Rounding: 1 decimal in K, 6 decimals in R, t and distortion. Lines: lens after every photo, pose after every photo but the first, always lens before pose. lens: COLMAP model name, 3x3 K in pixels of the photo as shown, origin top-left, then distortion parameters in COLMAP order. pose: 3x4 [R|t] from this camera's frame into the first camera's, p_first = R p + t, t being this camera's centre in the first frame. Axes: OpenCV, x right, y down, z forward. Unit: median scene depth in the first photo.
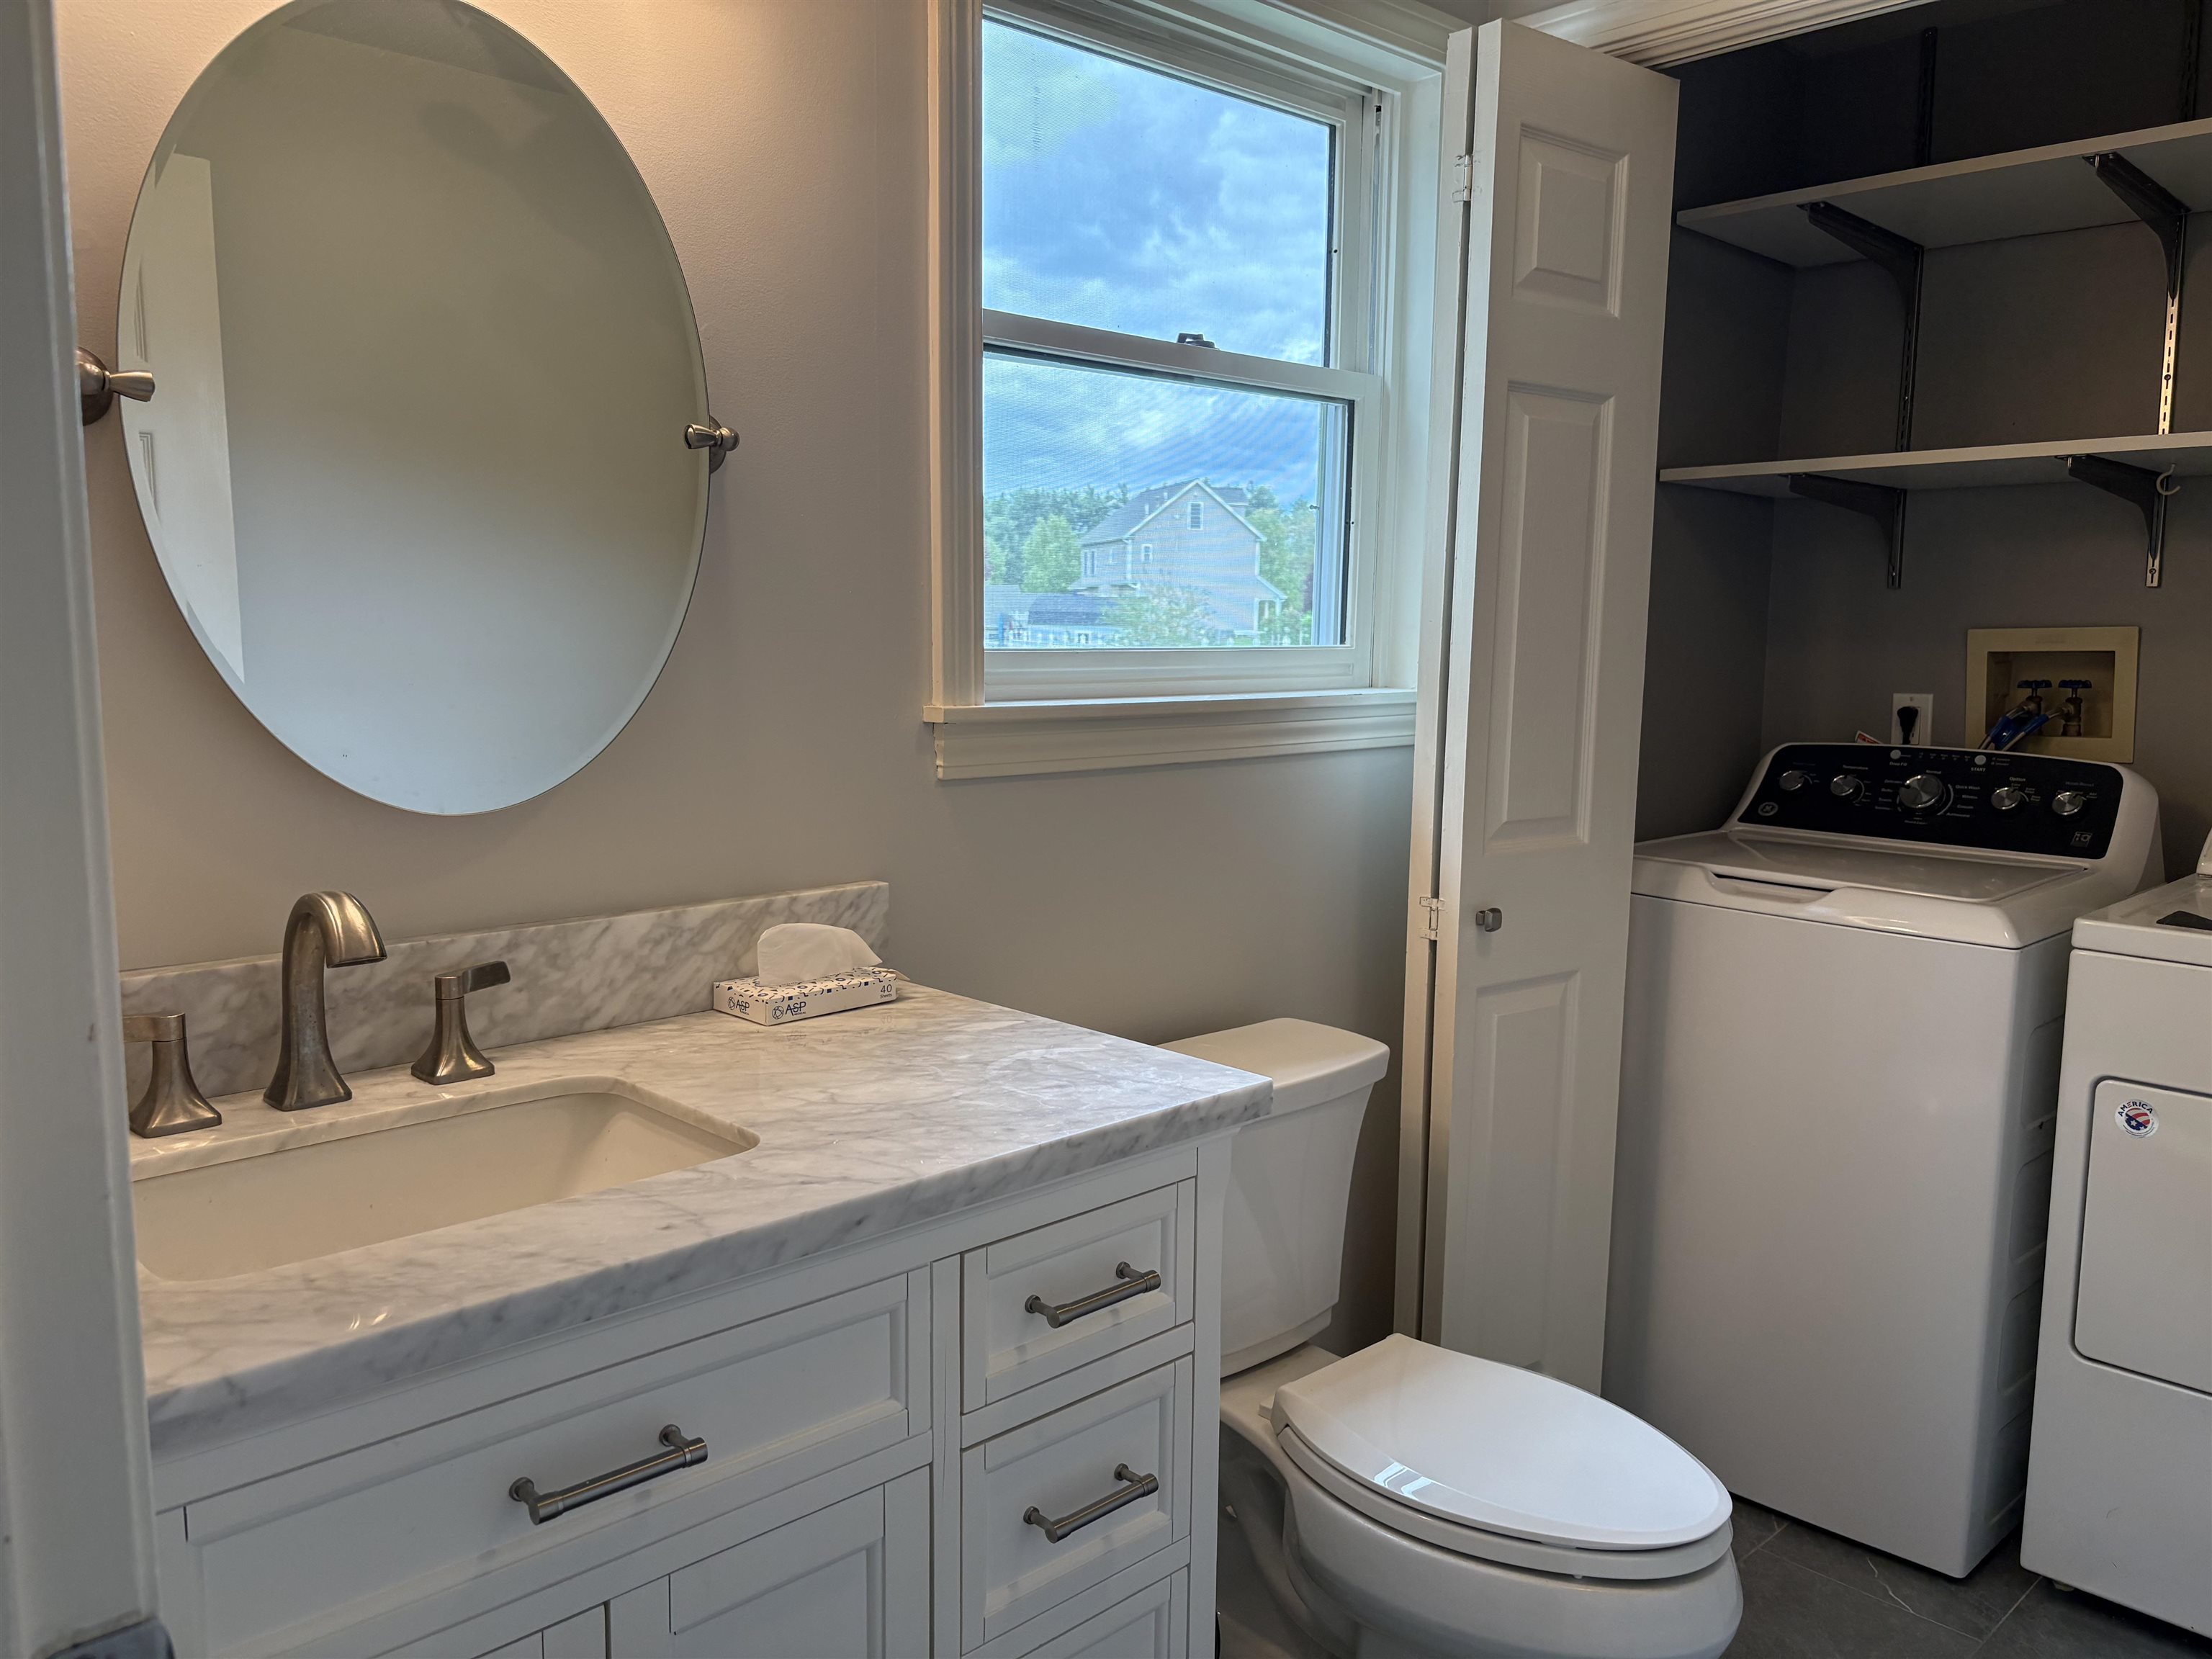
lens RADIAL K [[1666.6, 0, 1099.5], [0, 1666.6, 827.8], [0, 0, 1]] dist [0.108544, -0.318330]
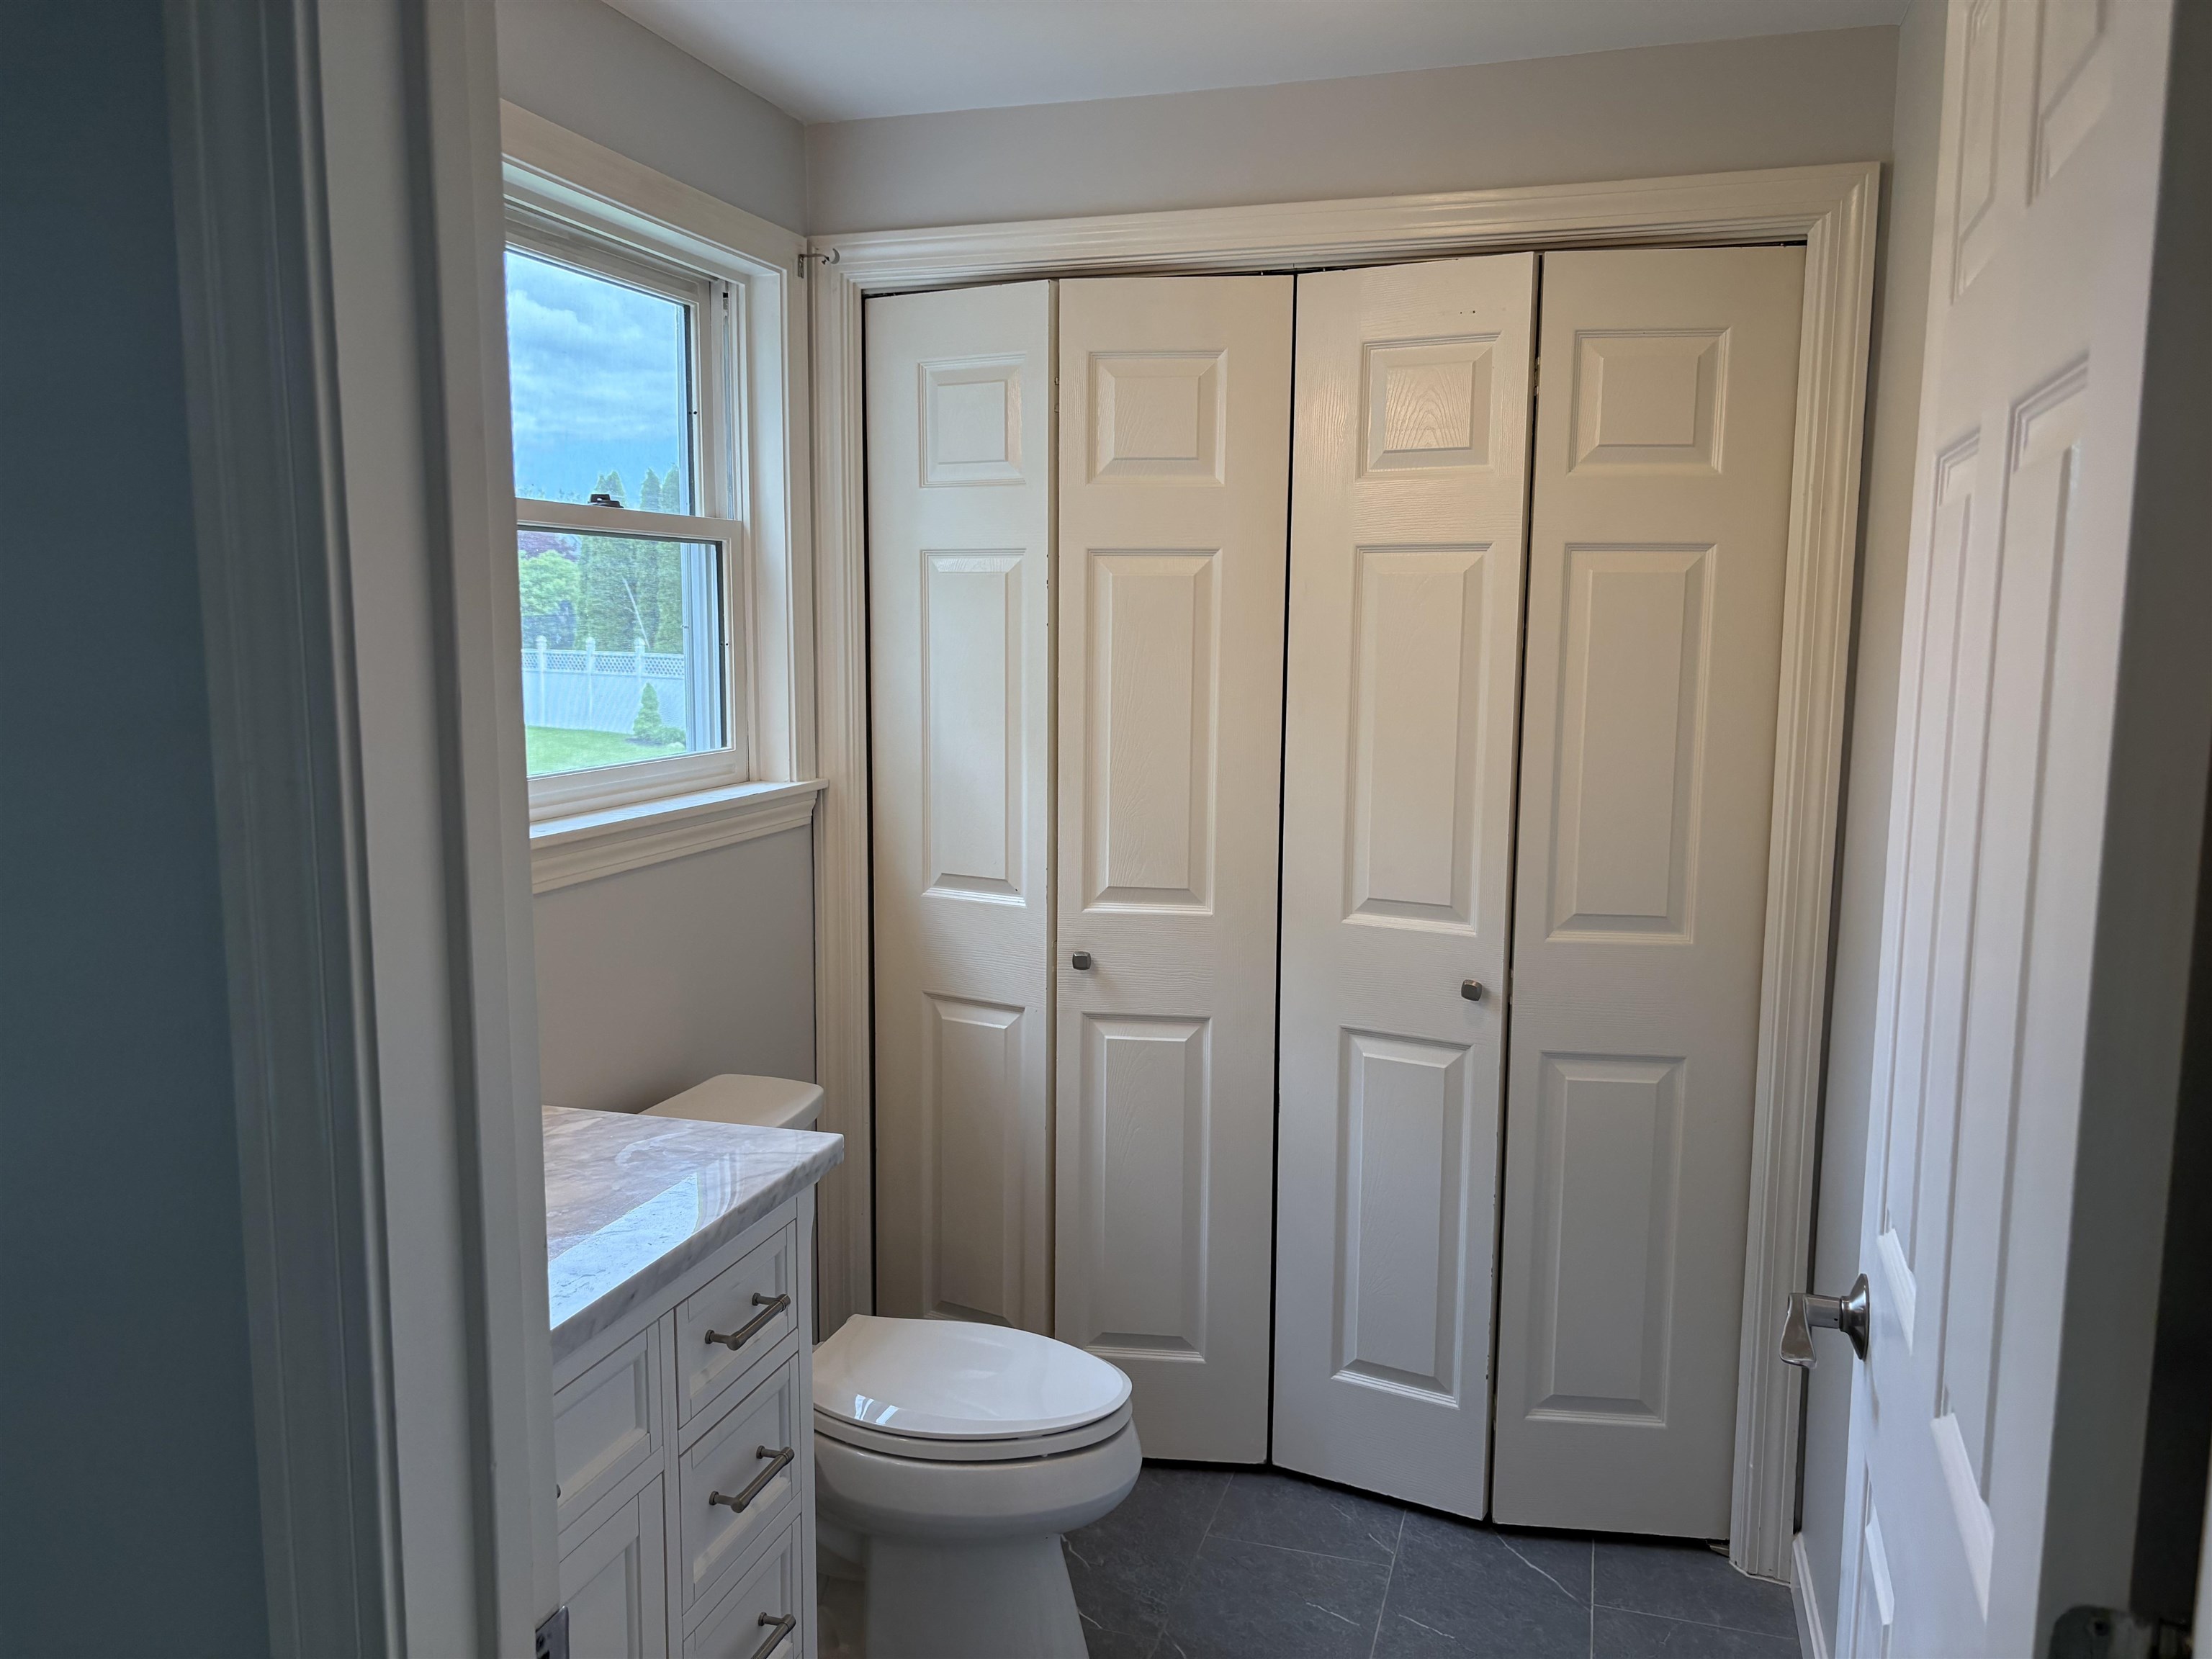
lens RADIAL K [[1683.4, 0, 1106.0], [0, 1683.4, 829.5], [0, 0, 1]] dist [0.005705, 0.001520]
pose [[0.872435, -0.068512, 0.483904, -0.335484], [0.066686, 0.997553, 0.021007, -0.103257], [-0.484159, 0.013942, 0.874869, -0.265898]]
